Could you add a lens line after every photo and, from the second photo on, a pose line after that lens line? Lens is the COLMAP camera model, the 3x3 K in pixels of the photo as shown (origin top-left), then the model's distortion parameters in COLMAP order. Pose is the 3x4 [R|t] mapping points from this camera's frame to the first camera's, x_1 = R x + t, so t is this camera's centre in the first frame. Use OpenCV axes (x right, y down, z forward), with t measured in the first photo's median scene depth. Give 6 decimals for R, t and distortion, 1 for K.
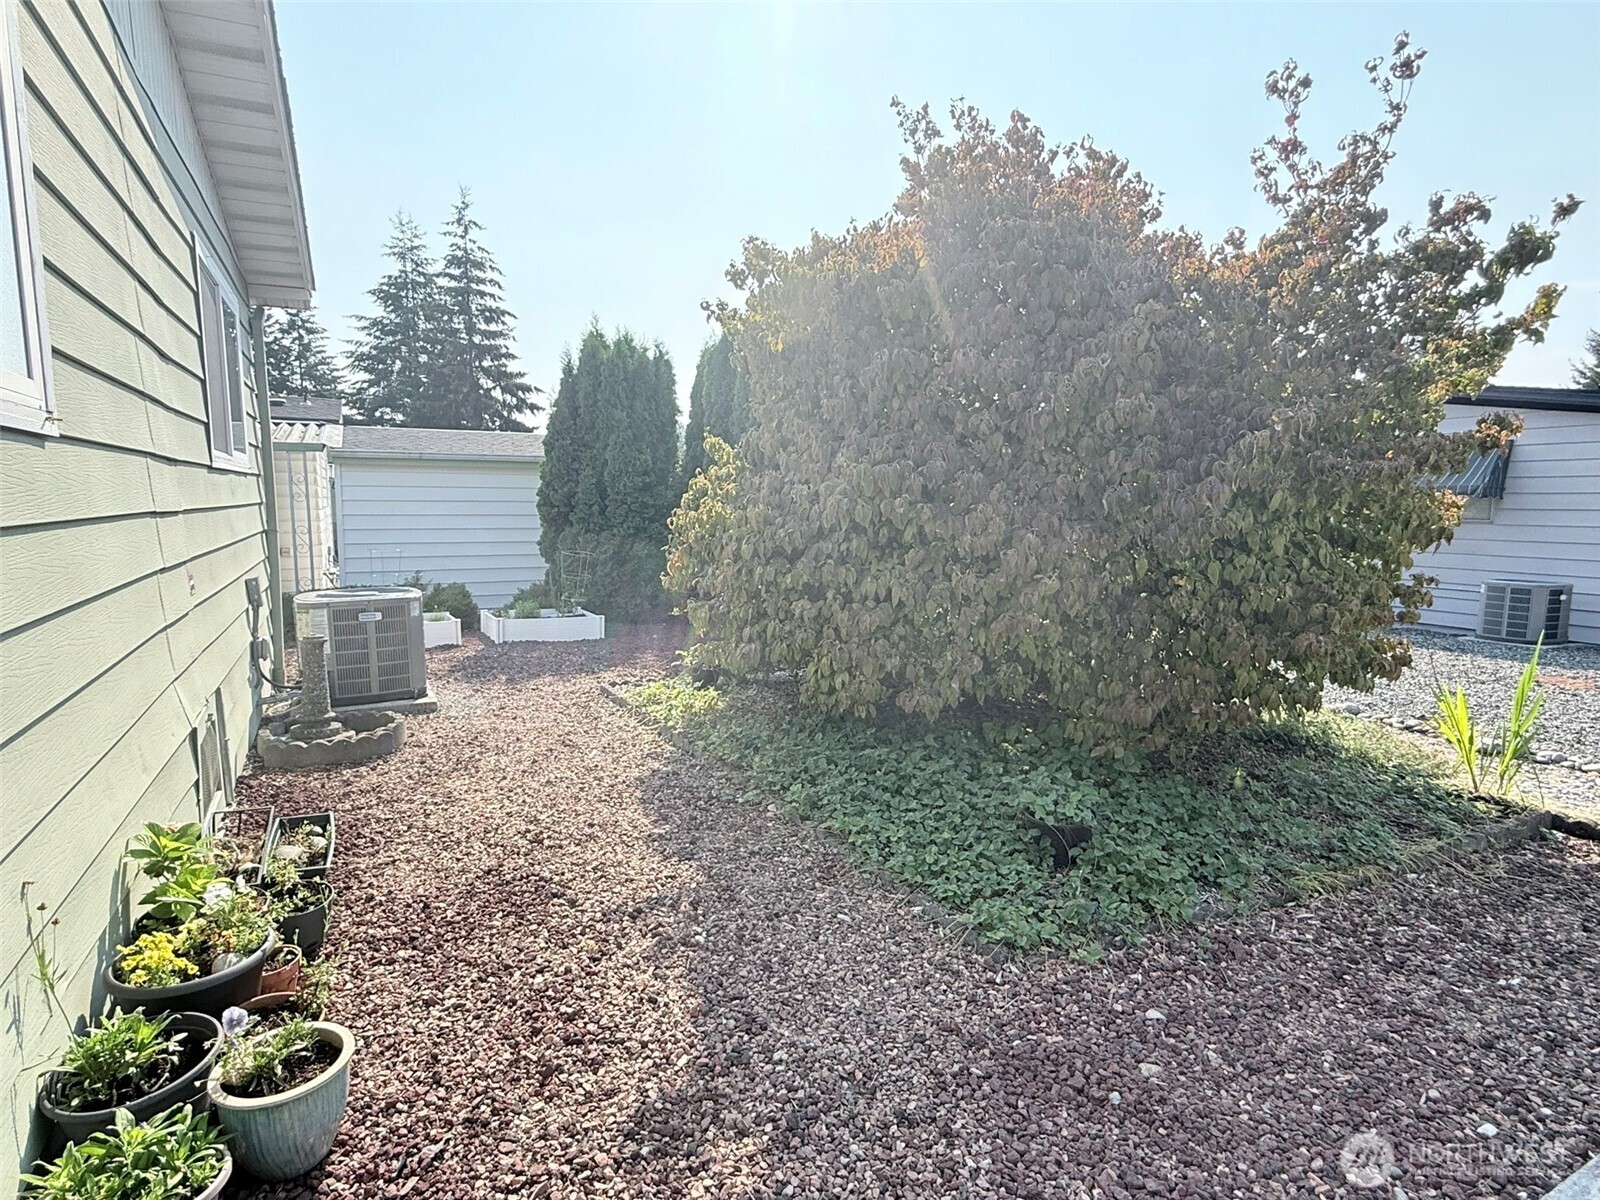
lens RADIAL K [[854.5, 0, 801.1], [0, 854.5, 596.7], [0, 0, 1]] dist [0.003103, 0.001177]
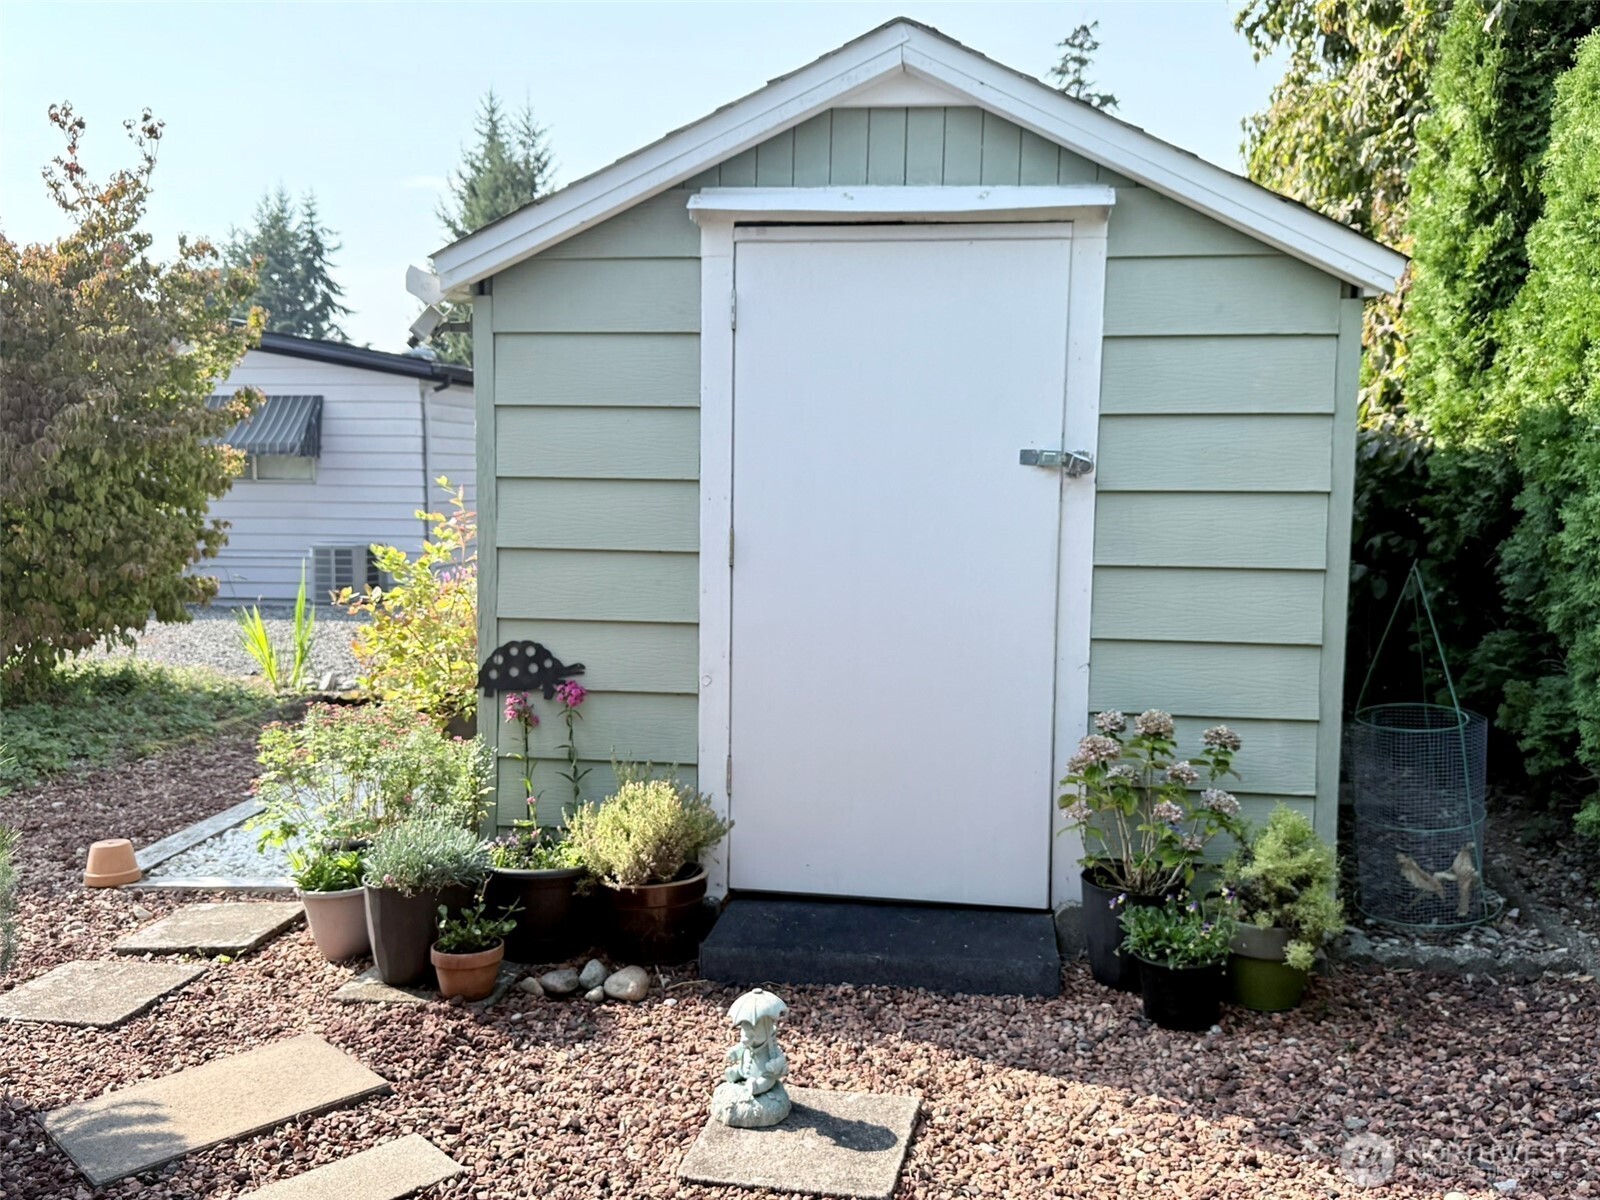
lens RADIAL K [[1402.5, 0, 801.2], [0, 1402.5, 596.3], [0, 0, 1]] dist [0.006663, -0.044010]
pose [[0.558370, -0.083547, 0.825375, -0.545730], [0.097613, 0.994621, 0.034643, 0.114520], [-0.823830, 0.061224, 0.563522, -0.942178]]
